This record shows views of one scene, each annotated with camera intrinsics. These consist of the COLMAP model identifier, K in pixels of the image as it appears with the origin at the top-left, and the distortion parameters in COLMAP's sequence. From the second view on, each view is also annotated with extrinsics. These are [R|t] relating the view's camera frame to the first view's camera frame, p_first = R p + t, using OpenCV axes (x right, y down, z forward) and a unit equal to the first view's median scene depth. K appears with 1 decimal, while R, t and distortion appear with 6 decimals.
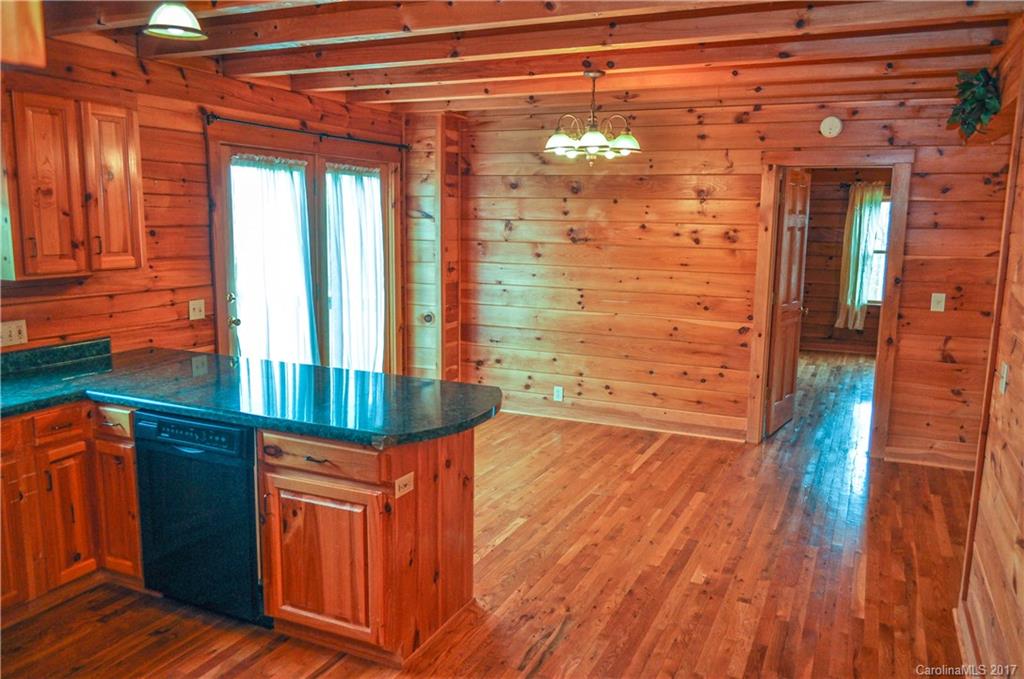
lens RADIAL K [[786.7, 0, 510.6], [0, 786.7, 343.1], [0, 0, 1]] dist [-0.015041, -0.002857]
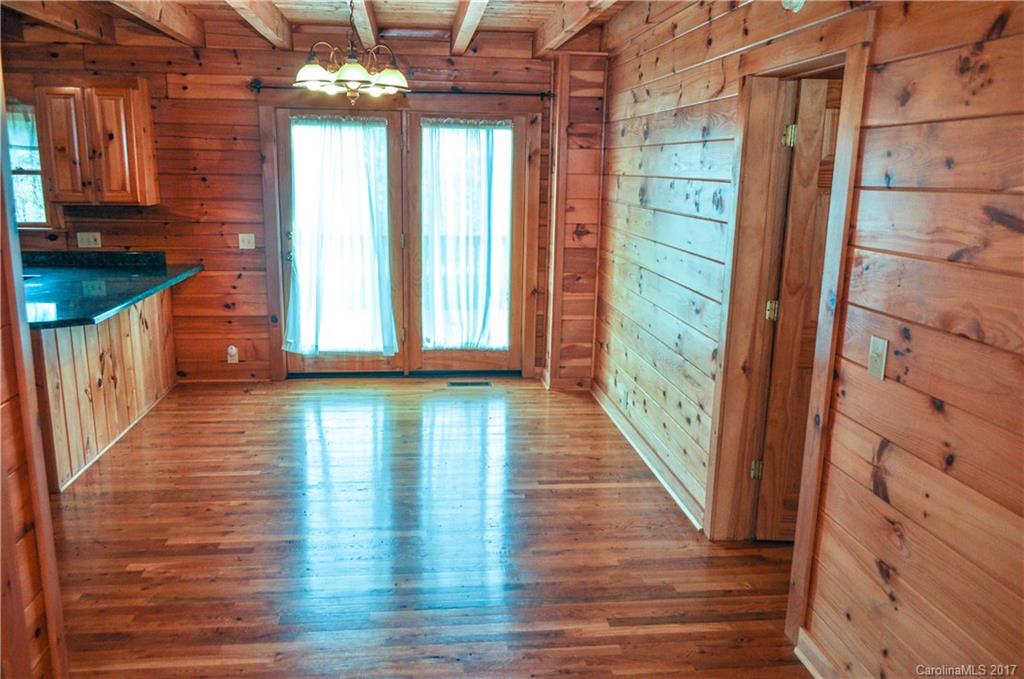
lens RADIAL K [[786.7, 0, 511.5], [0, 786.7, 339.5], [0, 0, 1]] dist [-0.015041, -0.002857]
pose [[0.534365, 0.175036, -0.826932, 0.833855], [-0.146184, 0.982719, 0.113547, -0.085520], [0.832517, 0.060209, 0.550718, 0.609439]]
